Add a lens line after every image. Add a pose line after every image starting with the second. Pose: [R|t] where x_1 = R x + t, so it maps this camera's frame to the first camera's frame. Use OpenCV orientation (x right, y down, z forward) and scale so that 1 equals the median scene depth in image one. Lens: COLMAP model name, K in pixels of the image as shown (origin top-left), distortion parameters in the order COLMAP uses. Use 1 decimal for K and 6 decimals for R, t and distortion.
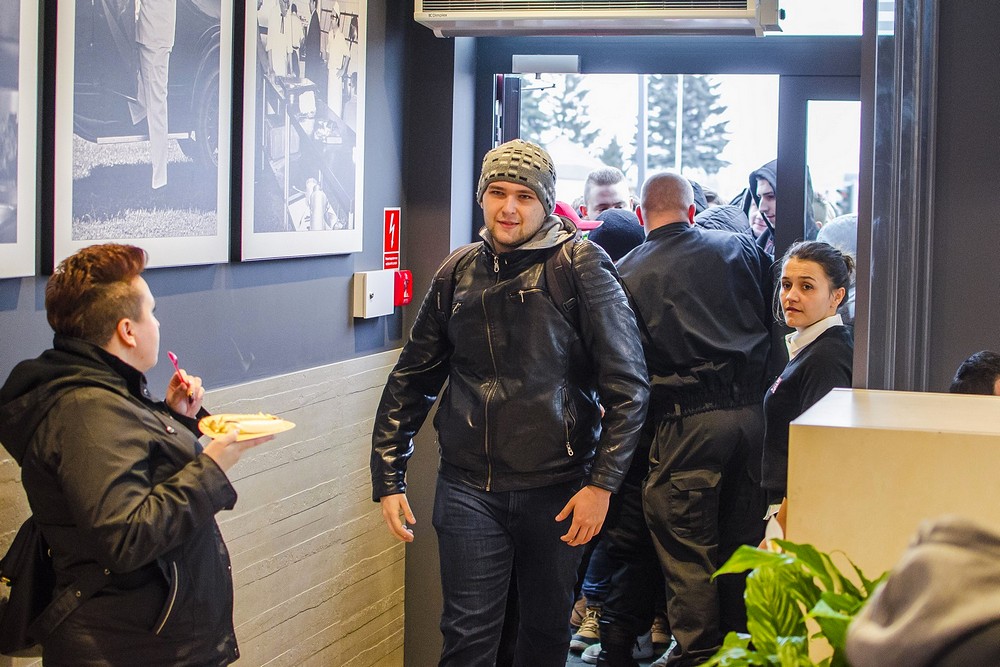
lens RADIAL K [[1661.5, 0, 500.0], [0, 1661.5, 333.5], [0, 0, 1]] dist [-0.138996, -0.024524]
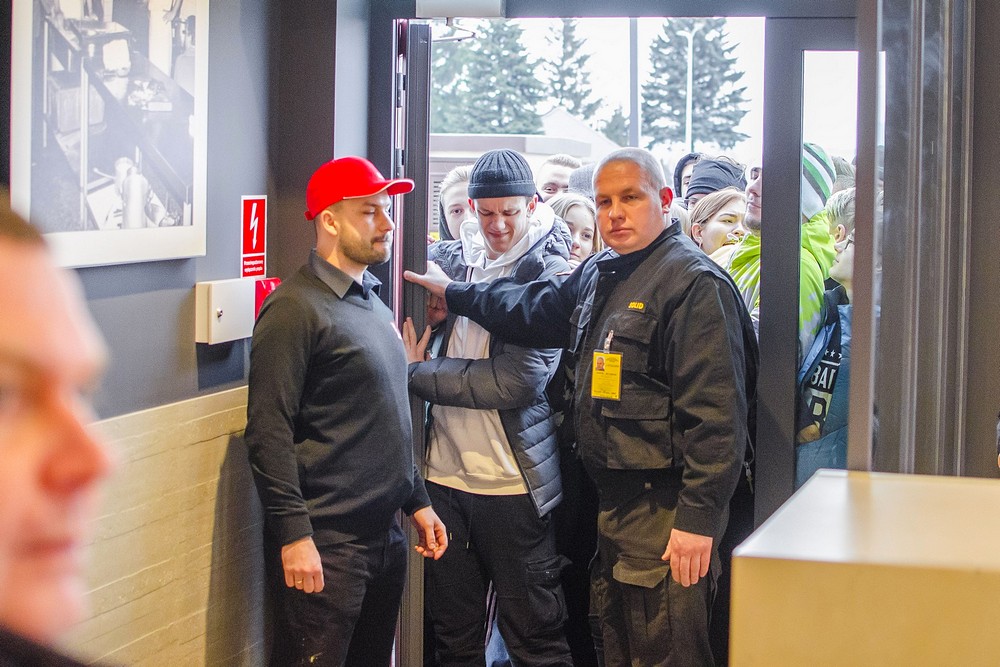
lens RADIAL K [[1824.9, 0, 497.3], [0, 1824.9, 283.6], [0, 0, 1]] dist [-0.158237, 0.054645]
pose [[0.999988, -0.004750, -0.001301, 0.043856], [0.004720, 0.999741, -0.022266, -0.015617], [0.001406, 0.022260, 0.999751, 0.160476]]
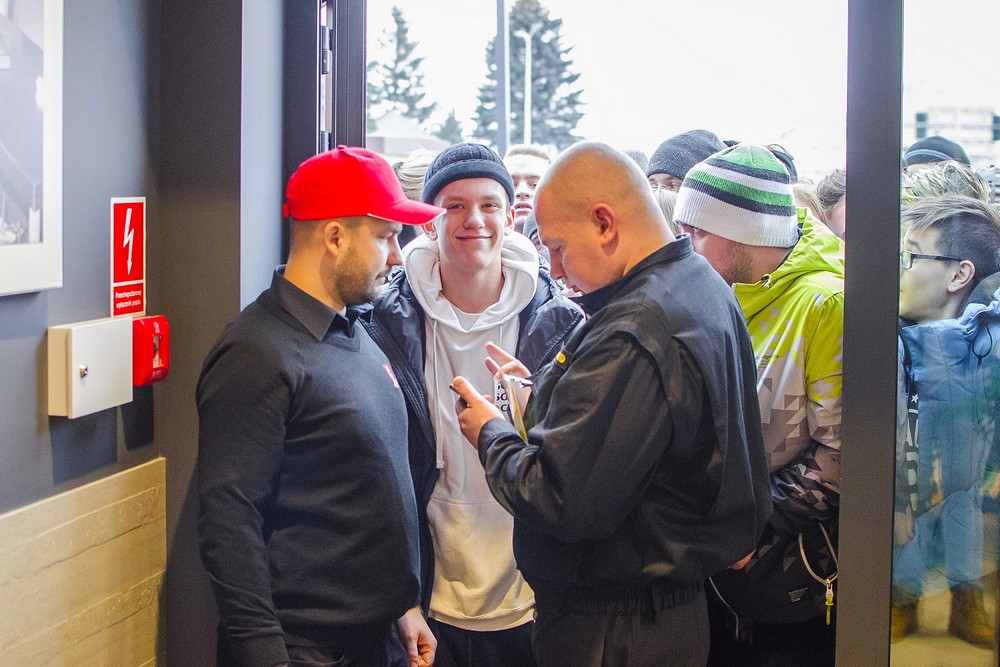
lens RADIAL K [[1824.9, 0, 497.3], [0, 1824.9, 283.6], [0, 0, 1]] dist [-0.158237, 0.054645]
pose [[0.995400, -0.018505, 0.094005, -0.002855], [0.020885, 0.999484, -0.024396, -0.030140], [-0.093506, 0.026247, 0.995273, 0.391814]]
